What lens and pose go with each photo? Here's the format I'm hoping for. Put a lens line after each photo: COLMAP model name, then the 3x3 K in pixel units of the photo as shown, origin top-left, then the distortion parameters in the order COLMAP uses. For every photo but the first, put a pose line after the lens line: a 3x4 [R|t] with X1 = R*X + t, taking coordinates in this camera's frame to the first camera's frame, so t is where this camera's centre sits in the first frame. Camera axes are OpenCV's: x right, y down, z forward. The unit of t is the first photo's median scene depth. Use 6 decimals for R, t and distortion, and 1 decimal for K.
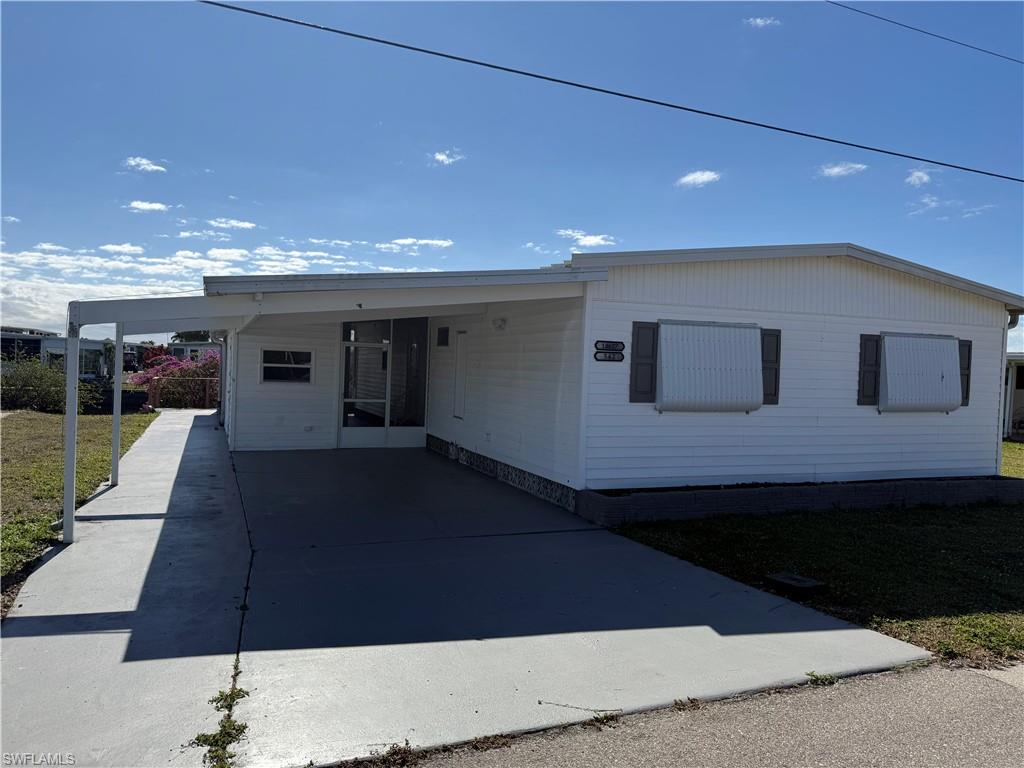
lens RADIAL K [[713.3, 0, 511.9], [0, 713.3, 389.7], [0, 0, 1]] dist [0.082267, -0.103913]
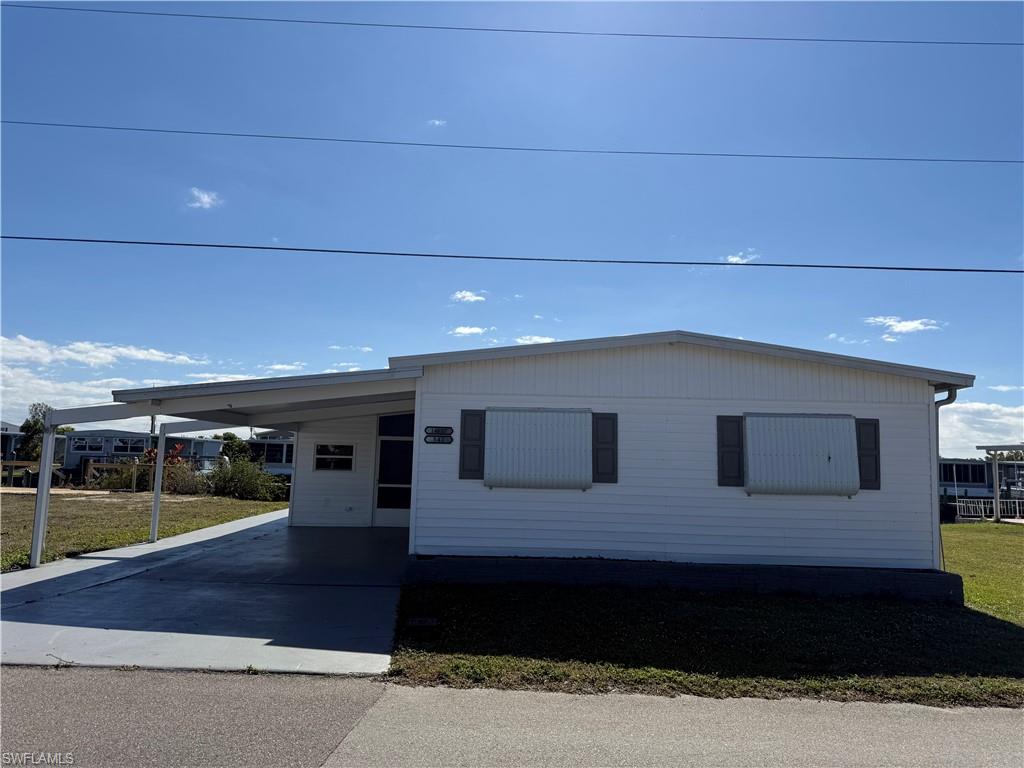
lens RADIAL K [[713.3, 0, 511.9], [0, 713.3, 389.7], [0, 0, 1]] dist [0.082267, -0.103913]
pose [[0.922763, -0.047156, -0.382471, 0.650221], [-0.007700, 0.990031, -0.140641, 0.034260], [0.385291, 0.132724, 0.913201, -0.043506]]
